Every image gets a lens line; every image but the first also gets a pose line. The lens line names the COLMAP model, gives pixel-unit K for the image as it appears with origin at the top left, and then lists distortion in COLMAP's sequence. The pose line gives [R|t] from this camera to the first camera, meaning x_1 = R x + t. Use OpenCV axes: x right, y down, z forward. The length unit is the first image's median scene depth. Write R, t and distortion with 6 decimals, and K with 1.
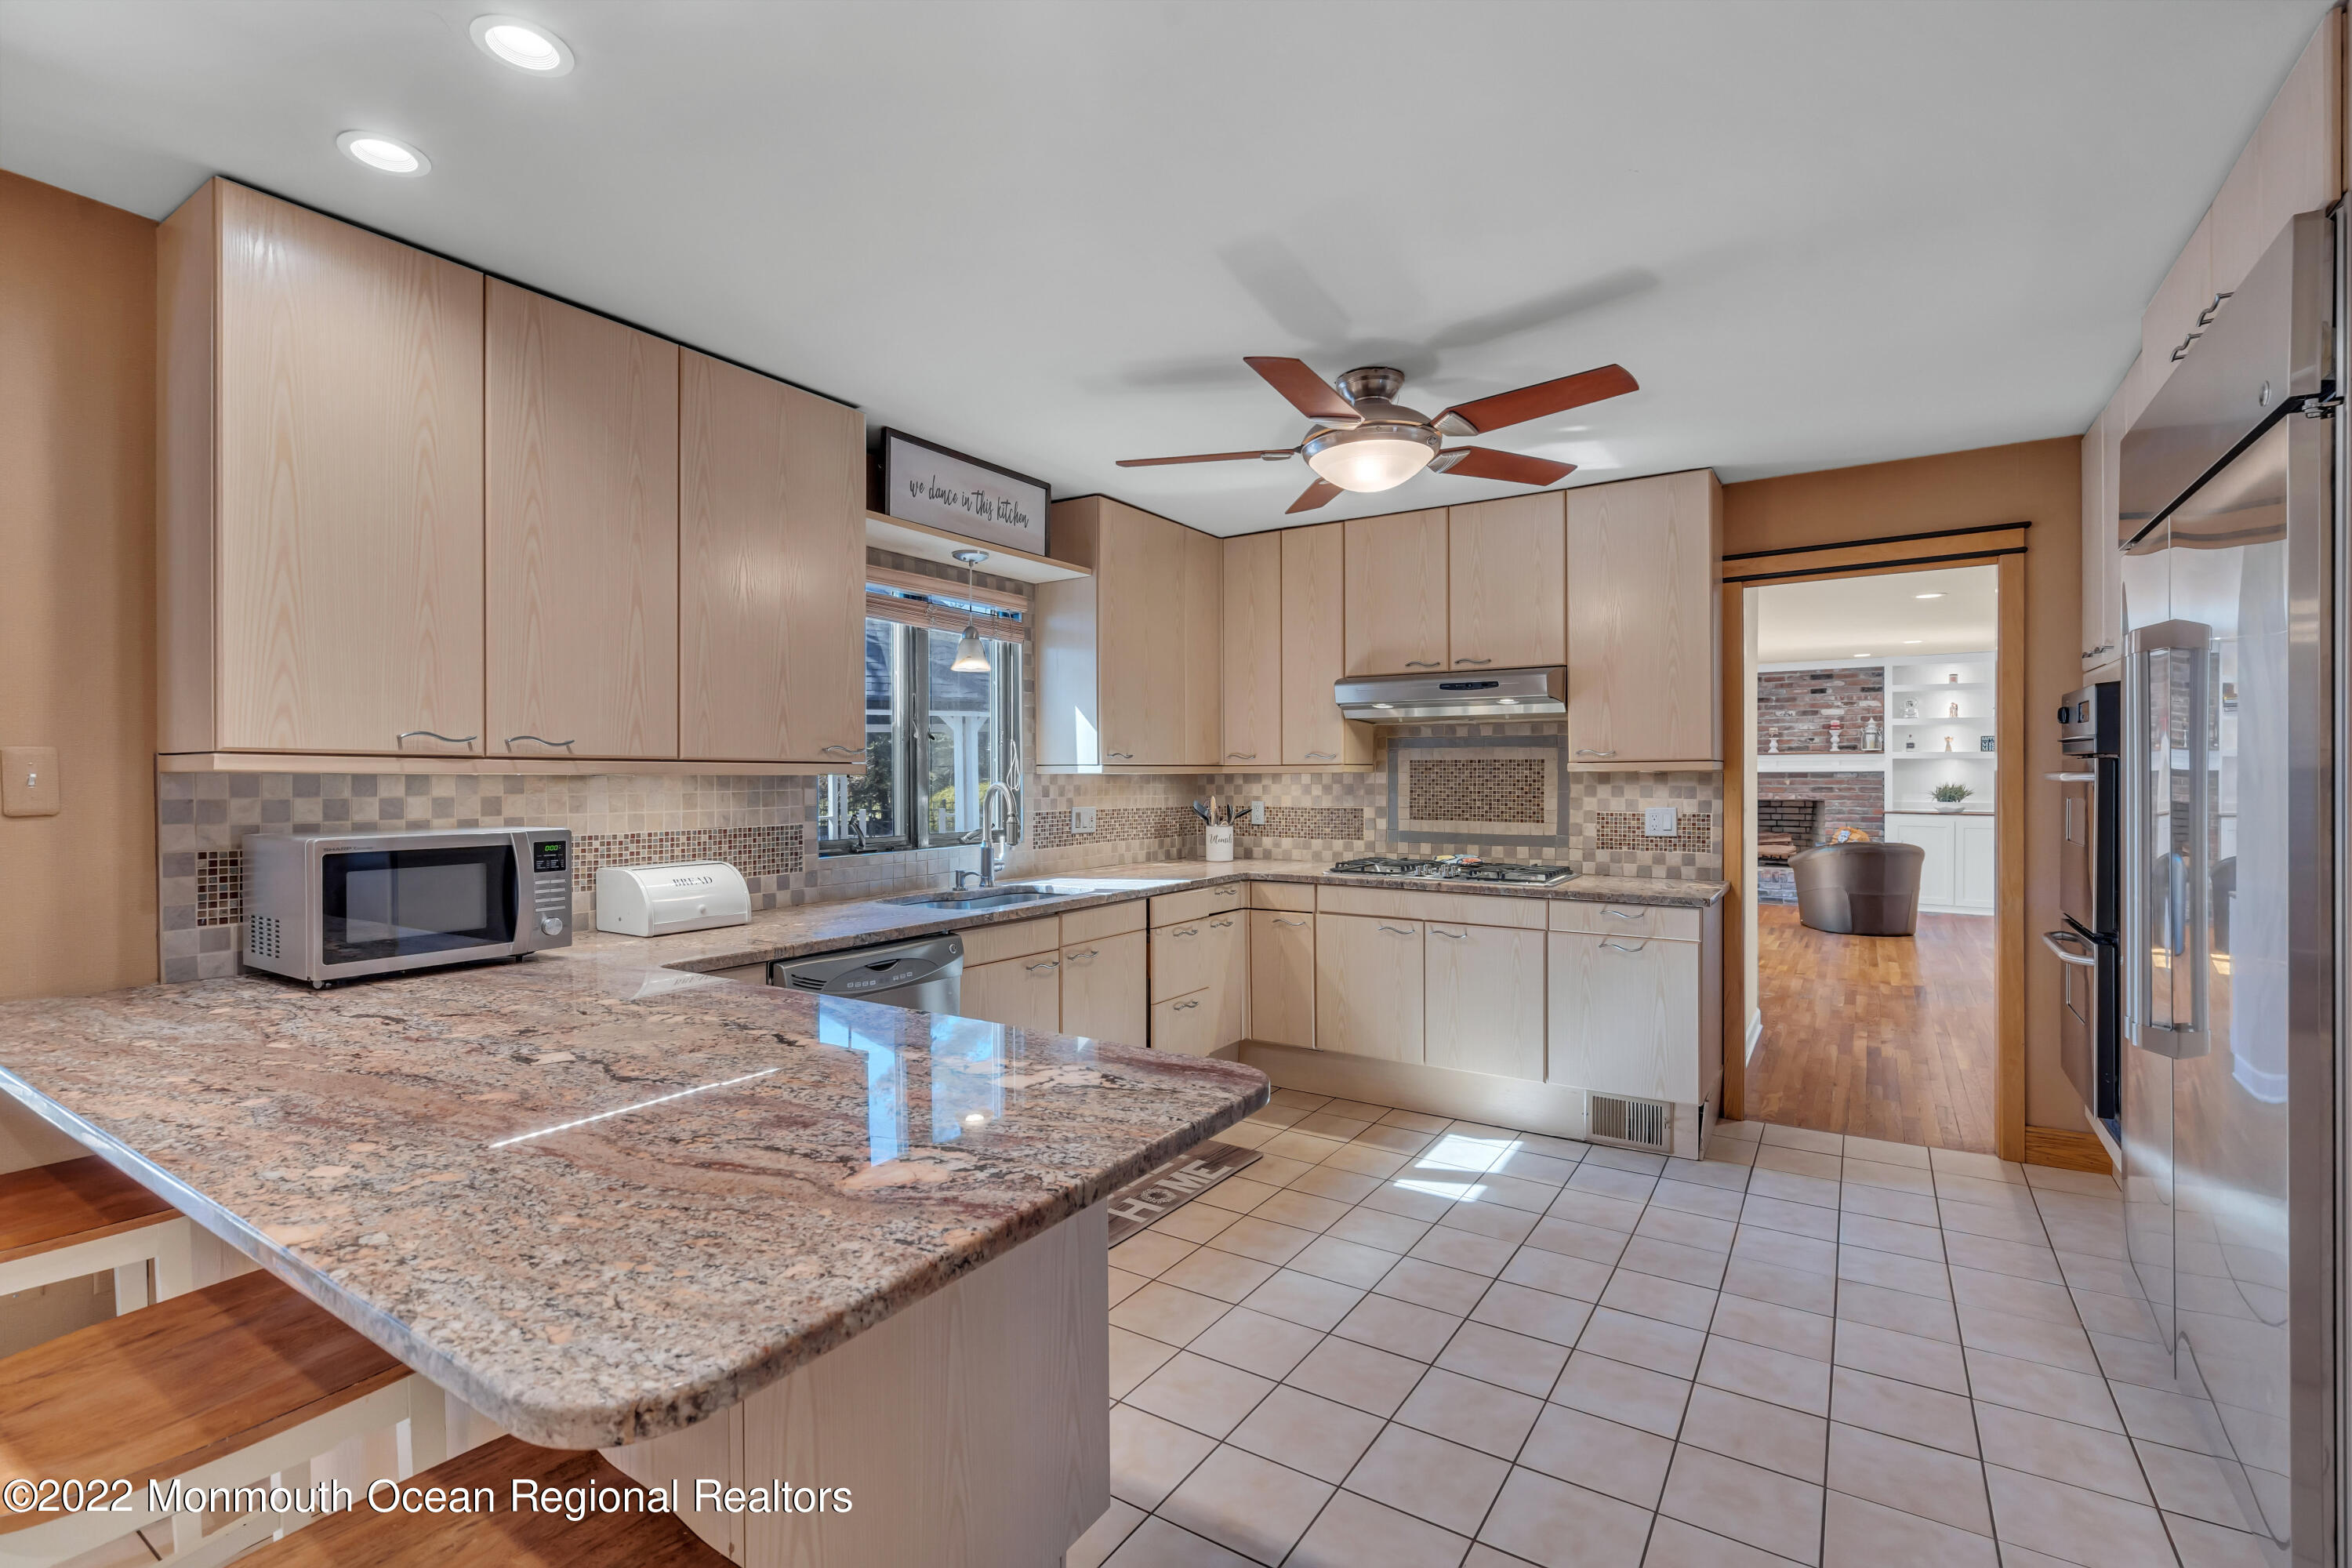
lens RADIAL K [[1070.5, 0, 1162.3], [0, 1070.5, 774.8], [0, 0, 1]] dist [-0.000916, 0.000207]
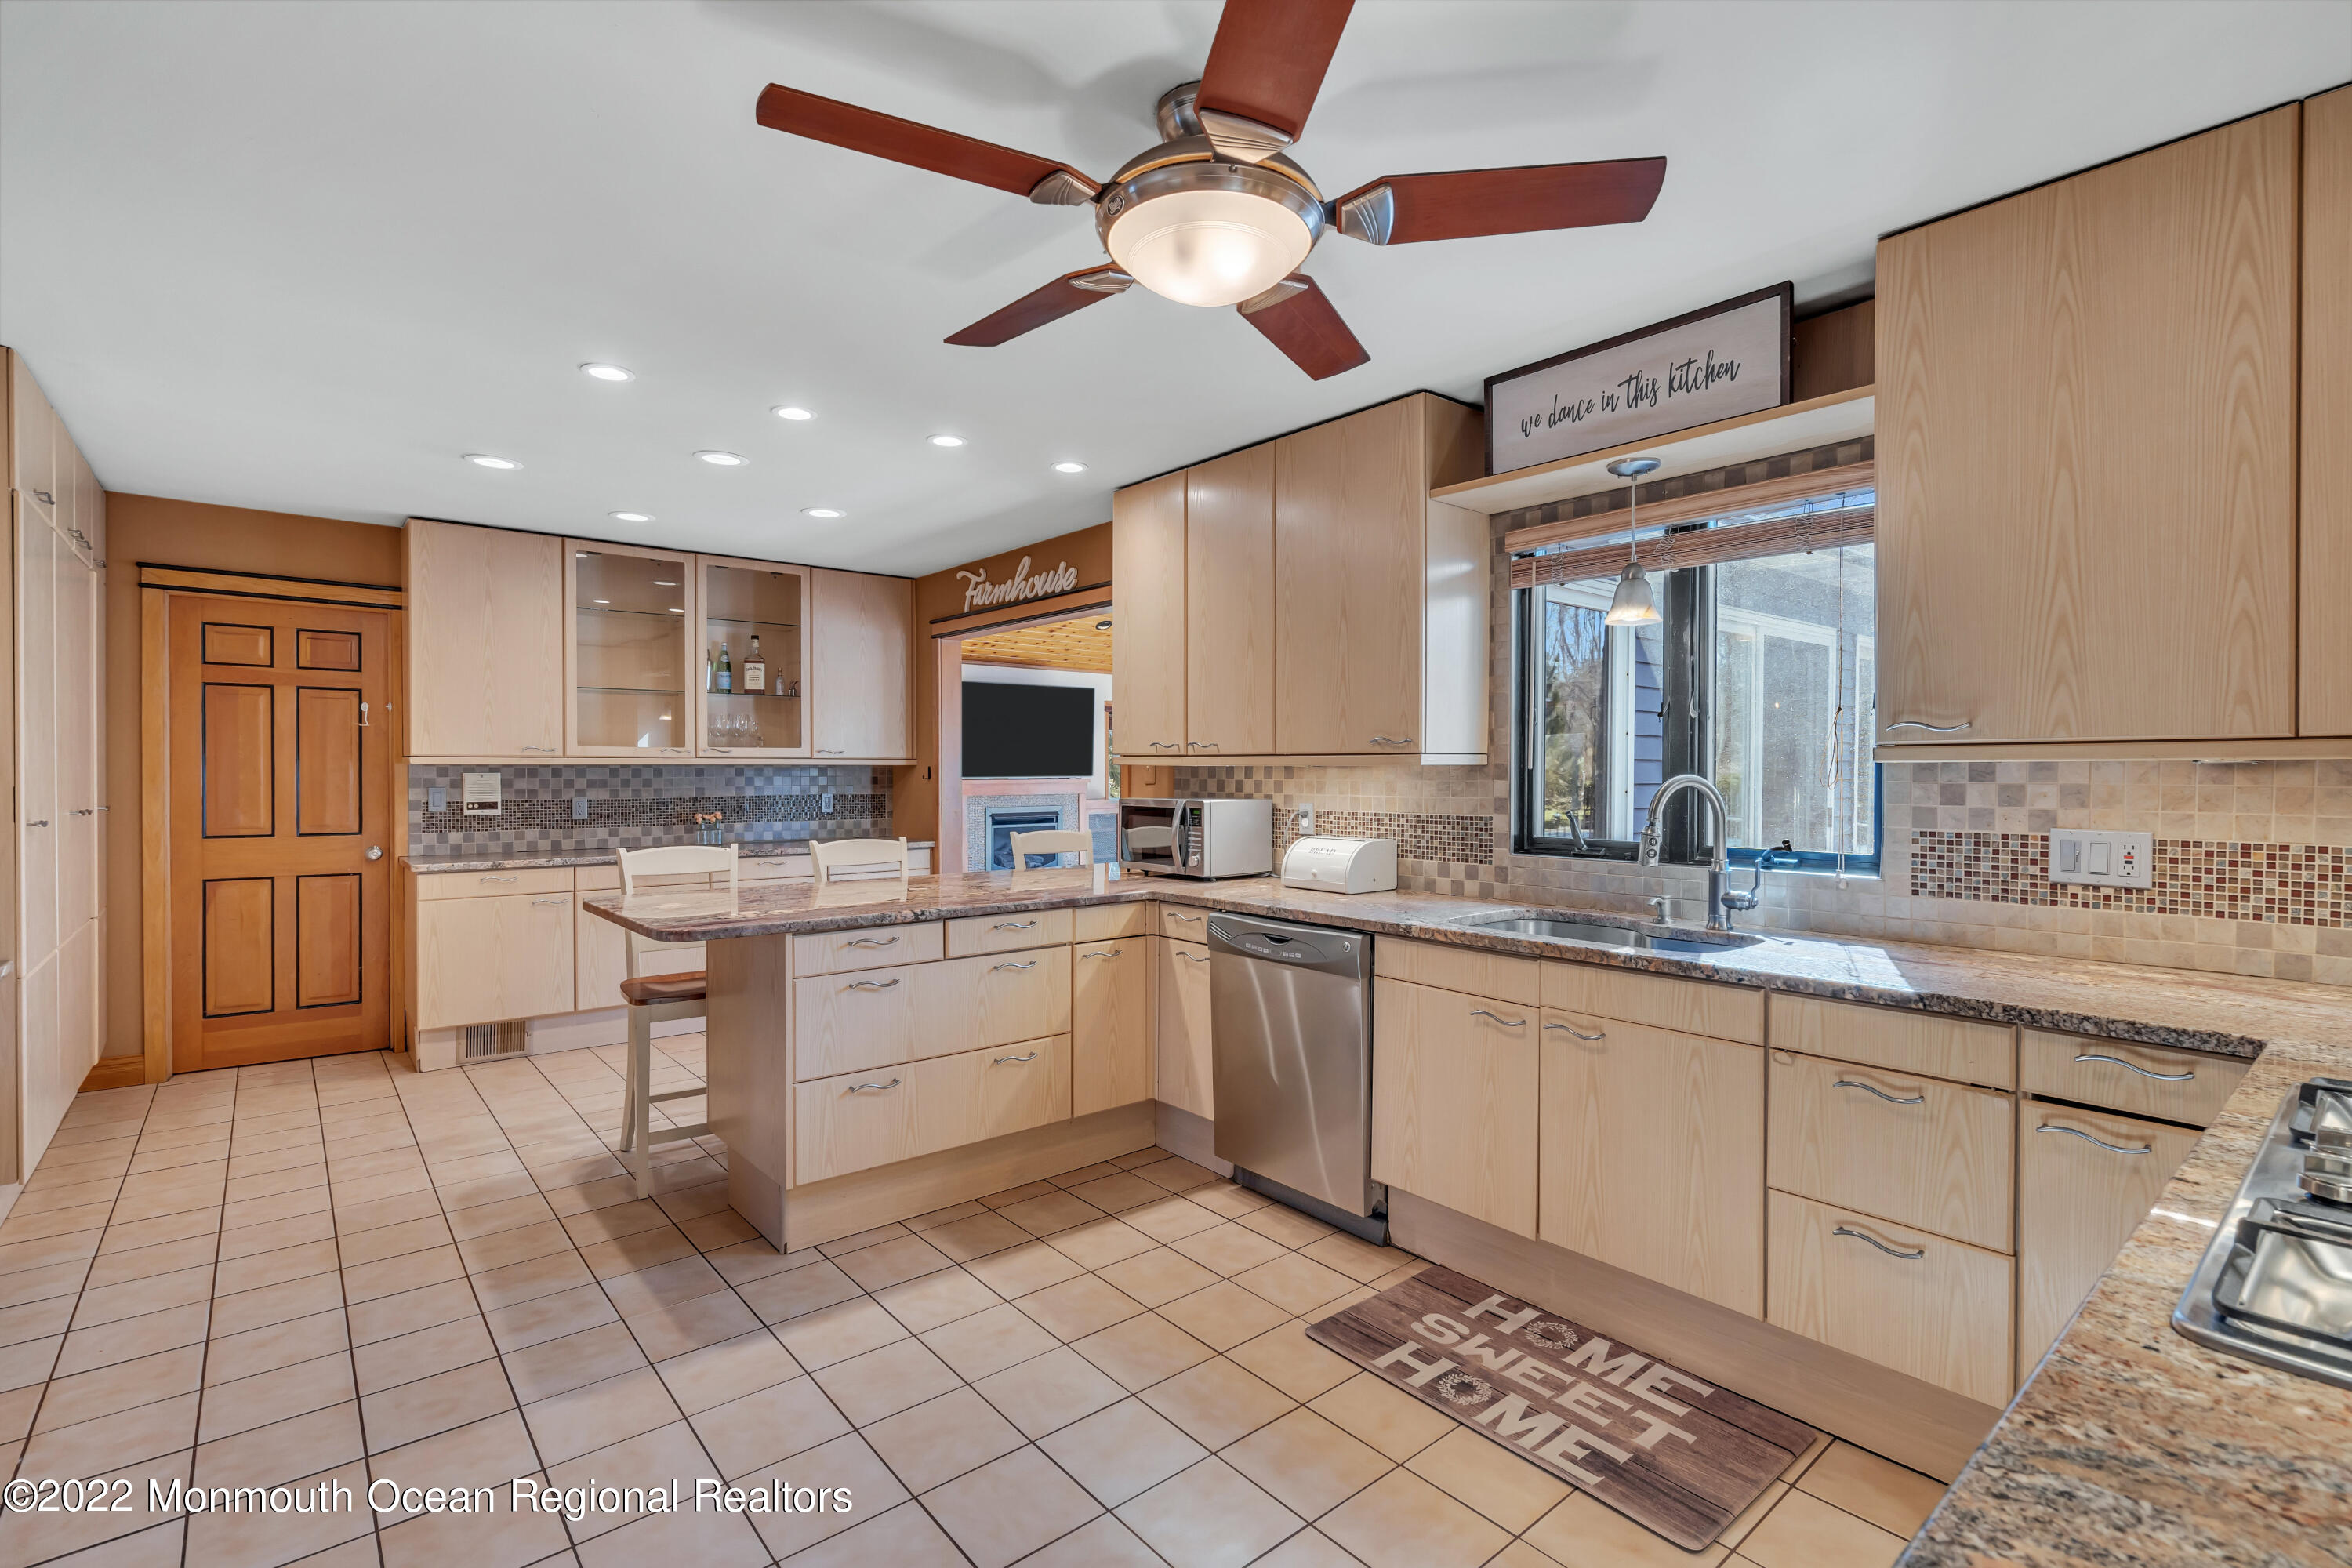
lens RADIAL K [[1077.6, 0, 1176.4], [0, 1077.6, 776.1], [0, 0, 1]] dist [0.001680, 0.000389]
pose [[-0.284205, 0.011974, -0.958689, 0.574479], [0.005328, 0.999926, 0.010910, -0.002275], [0.958749, -0.002007, -0.284248, 0.840890]]
